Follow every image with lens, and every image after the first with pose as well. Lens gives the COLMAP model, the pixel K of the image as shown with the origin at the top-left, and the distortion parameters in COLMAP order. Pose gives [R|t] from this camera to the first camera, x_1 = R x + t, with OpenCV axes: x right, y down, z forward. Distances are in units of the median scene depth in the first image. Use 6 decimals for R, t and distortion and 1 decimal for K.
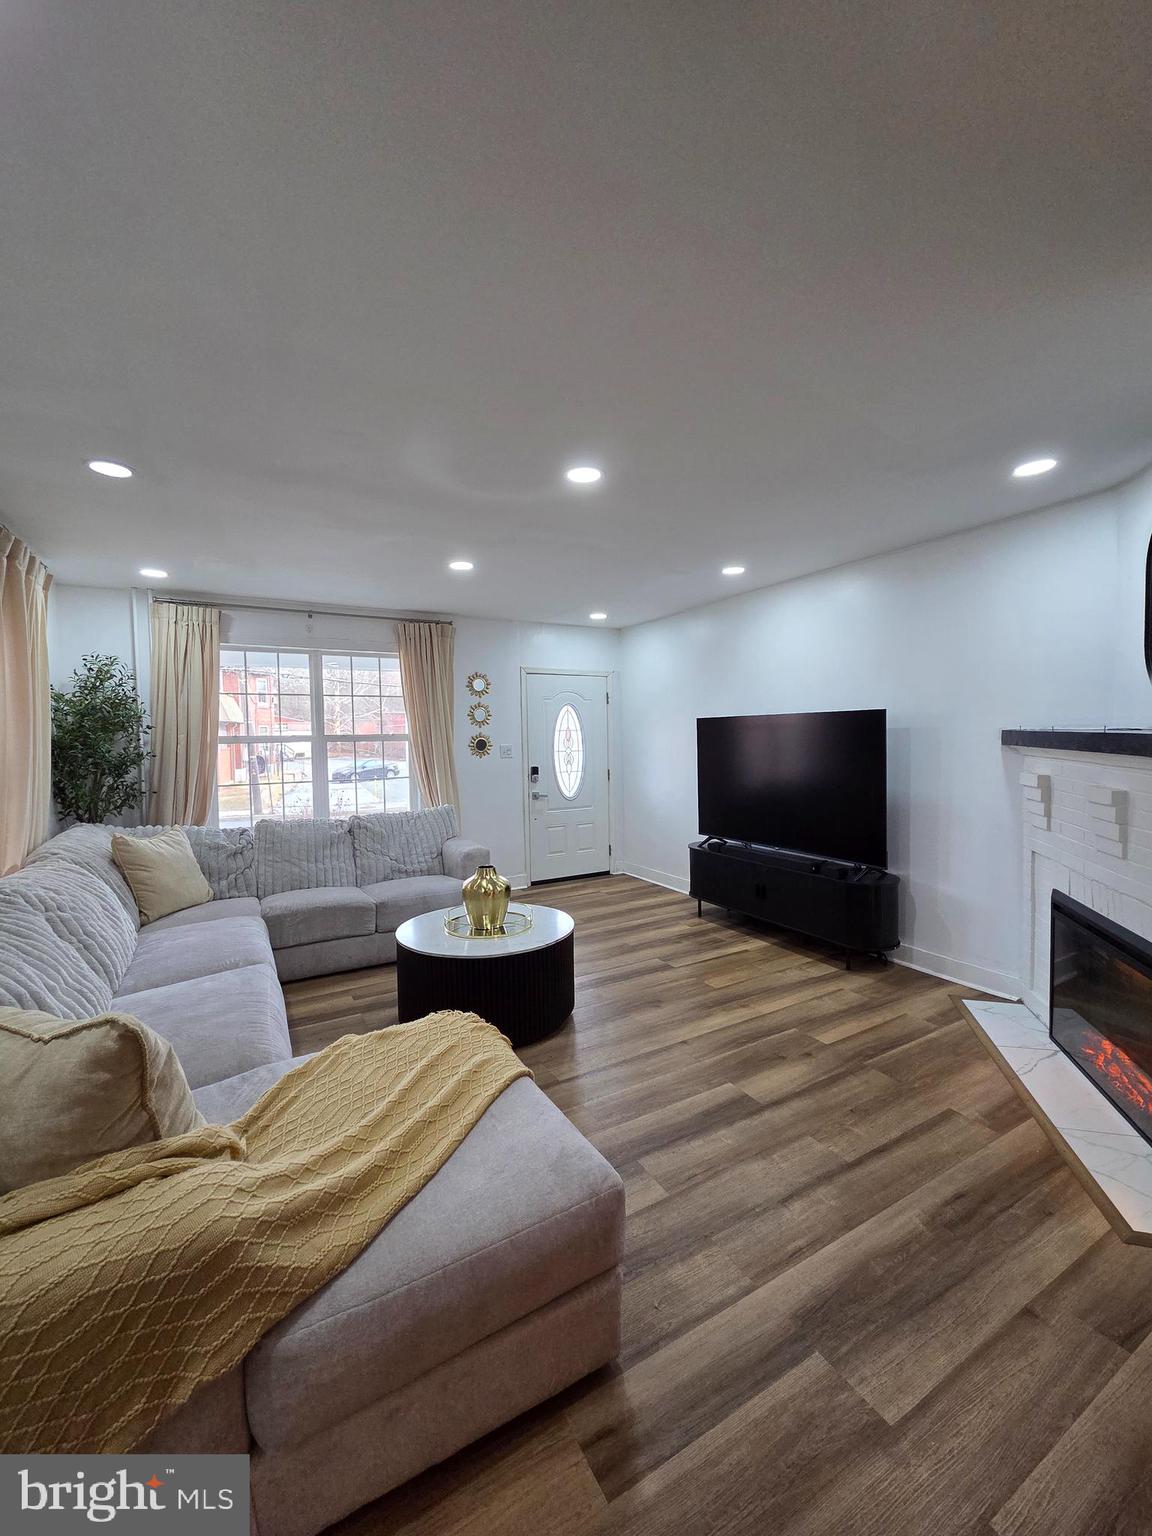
lens RADIAL K [[625.8, 0, 575.7], [0, 625.8, 761.0], [0, 0, 1]] dist [0.001451, 0.000533]
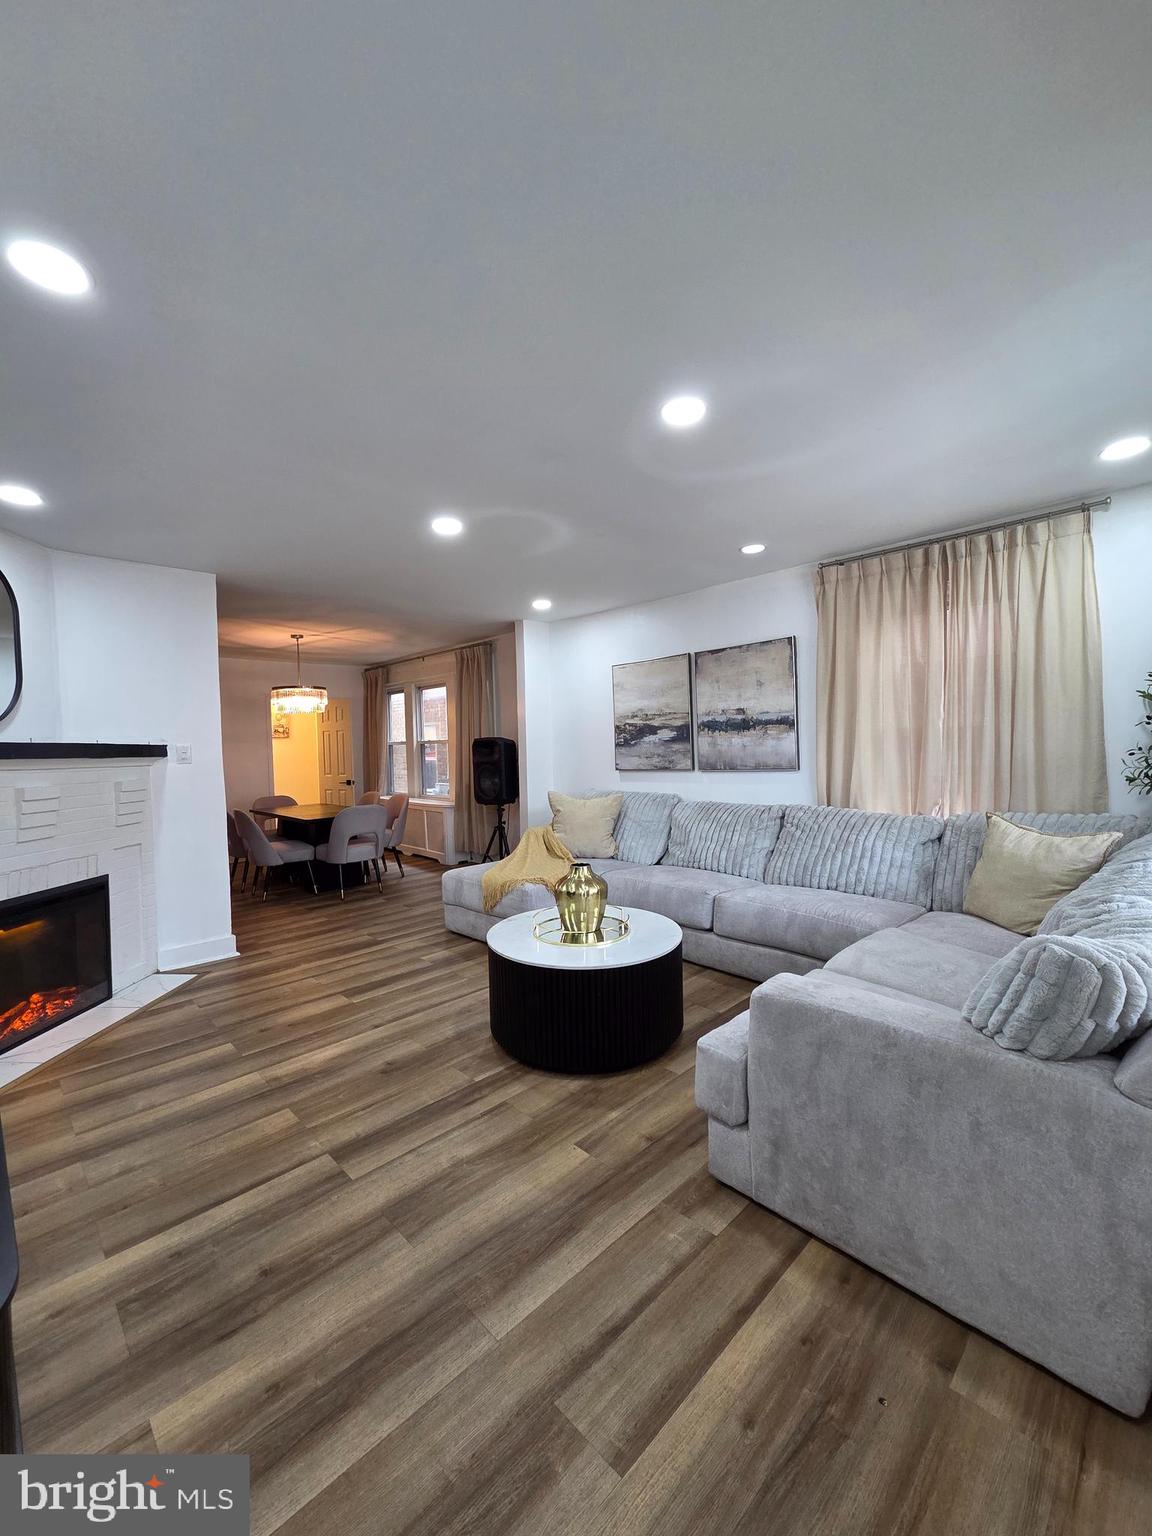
lens RADIAL K [[625.8, 0, 575.7], [0, 625.8, 761.0], [0, 0, 1]] dist [0.001451, 0.000533]
pose [[-0.966555, 0.049204, -0.251695, 0.077615], [0.031784, 0.996839, 0.072815, -0.044664], [0.254482, 0.062380, -0.965063, 1.697387]]
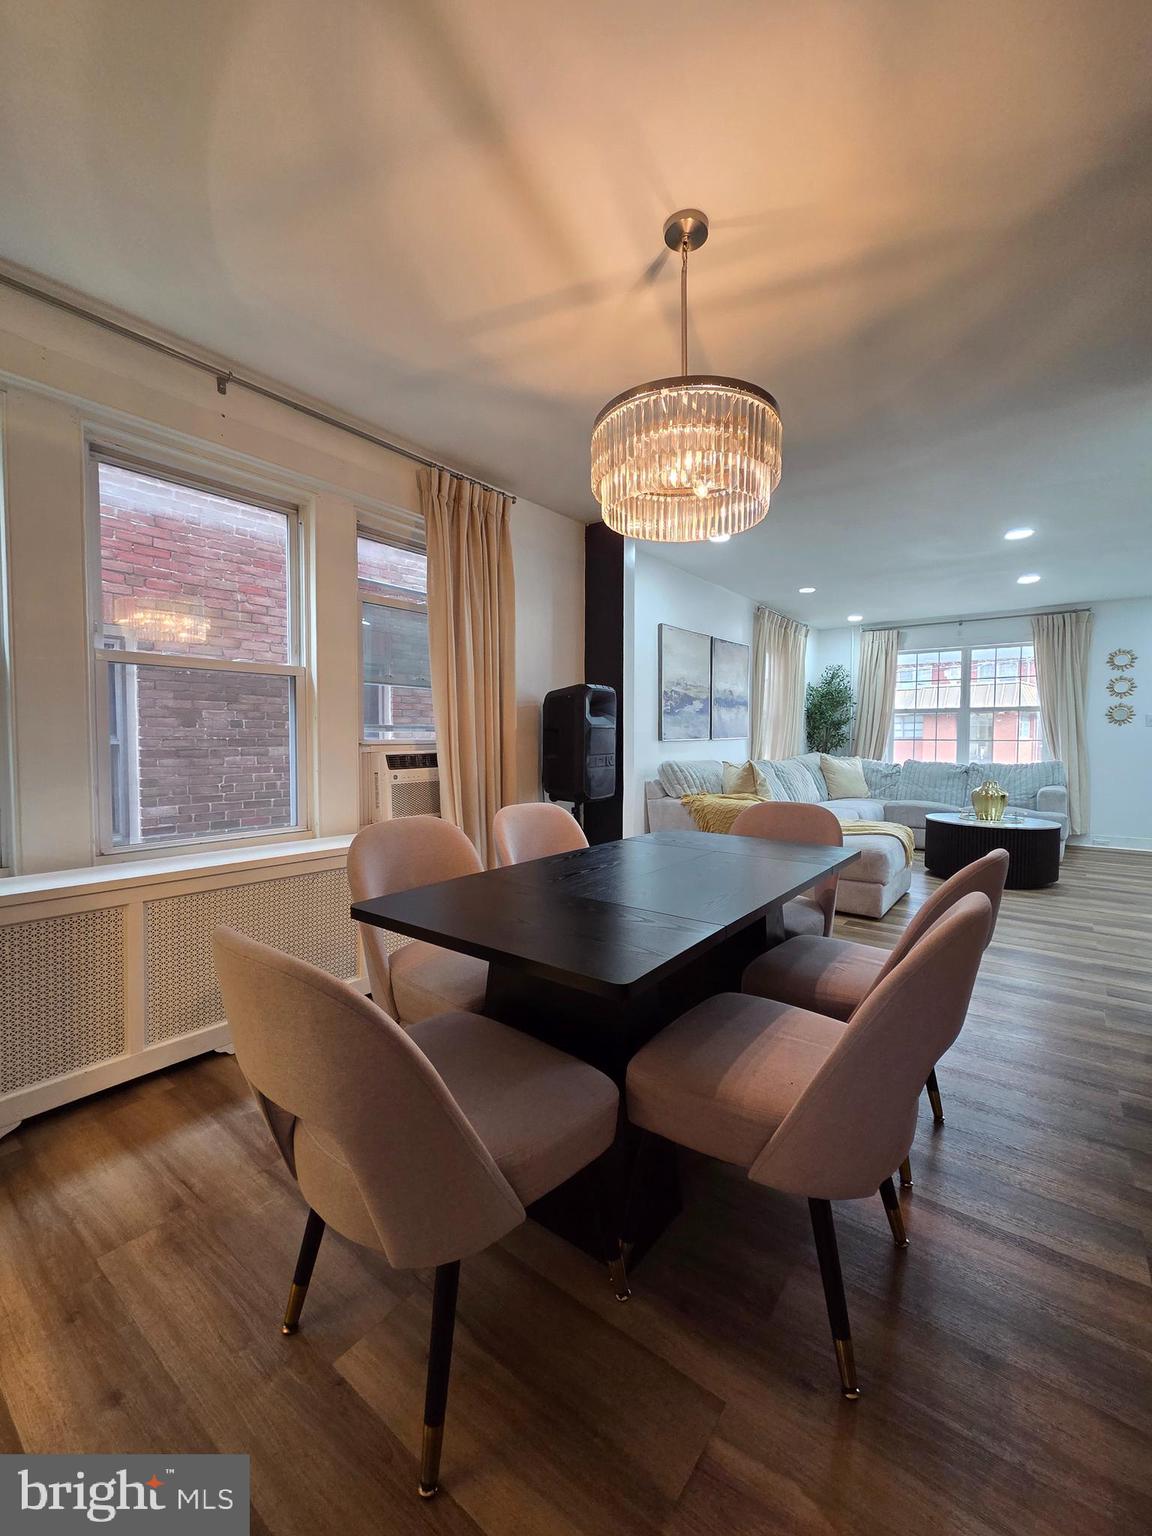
lens RADIAL K [[625.8, 0, 575.7], [0, 625.8, 761.0], [0, 0, 1]] dist [0.001451, 0.000533]
pose [[0.386358, 0.054543, -0.920735, 0.811678], [-0.046975, 0.998118, 0.039415, 0.094894], [0.921152, 0.028023, 0.388193, -0.512672]]
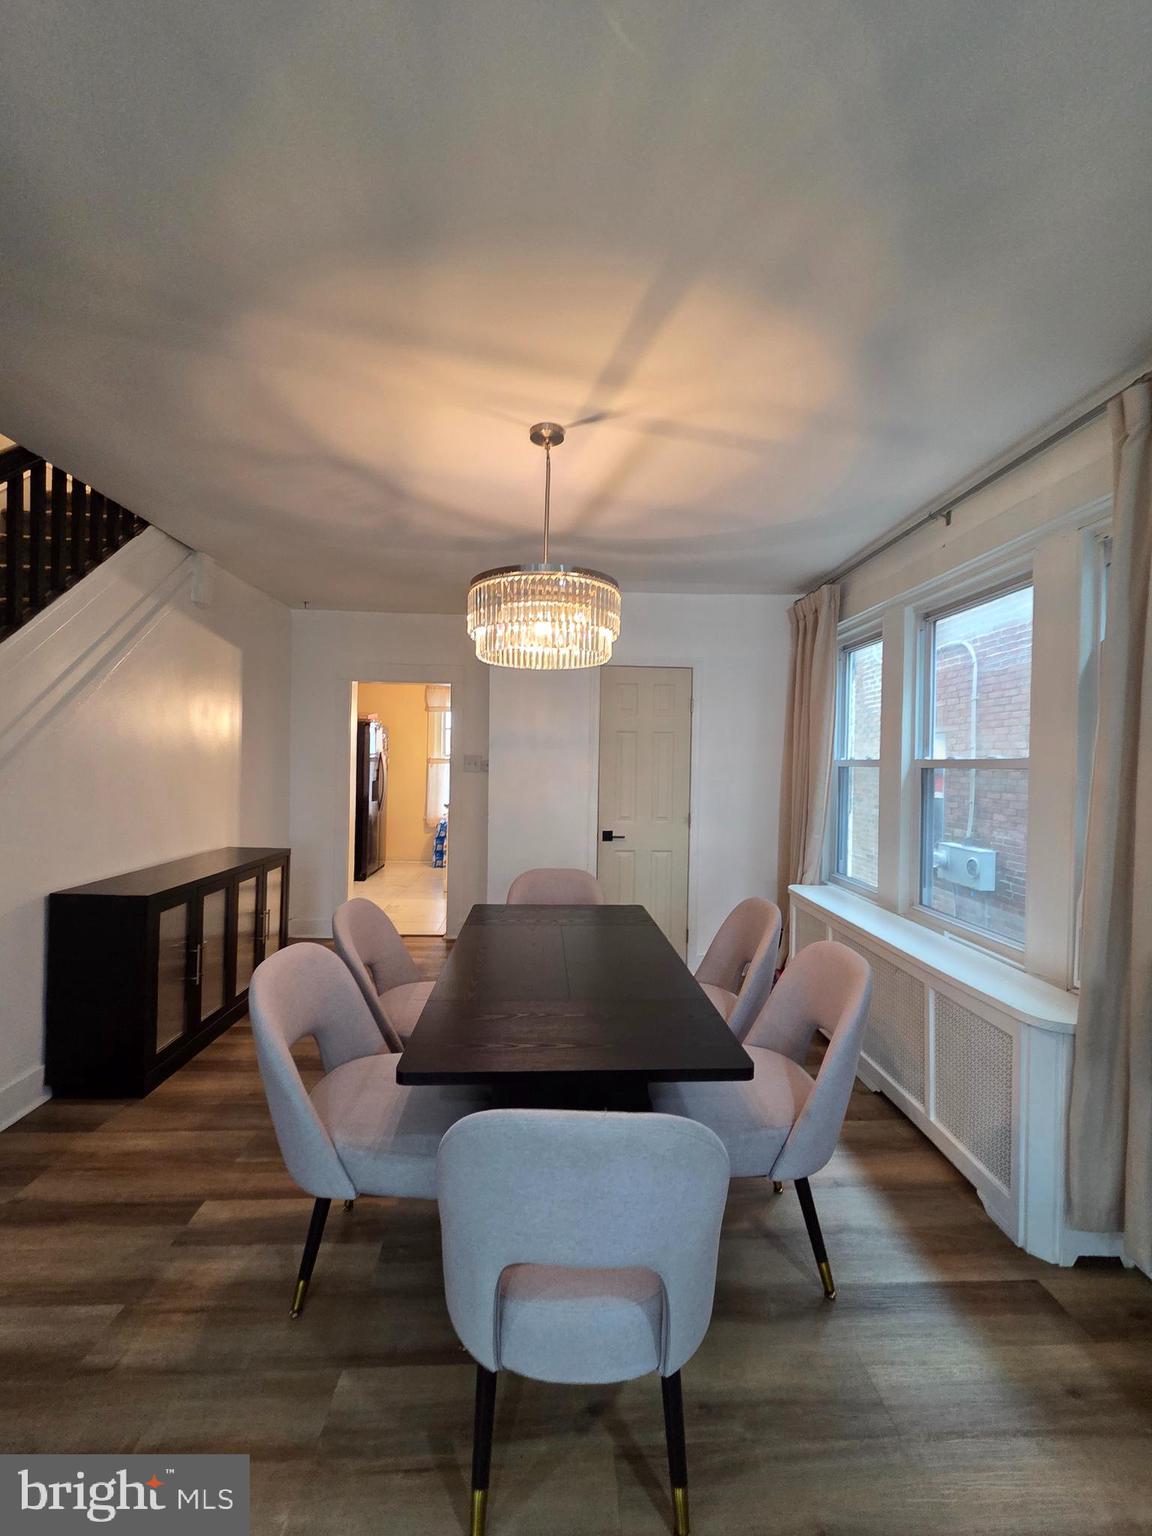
lens RADIAL K [[625.8, 0, 575.7], [0, 625.8, 761.0], [0, 0, 1]] dist [0.001451, 0.000533]
pose [[-0.893088, 0.001571, 0.449879, 0.084672], [0.016057, 0.999468, 0.028385, 0.001668], [-0.449595, 0.032575, -0.892639, 0.275644]]
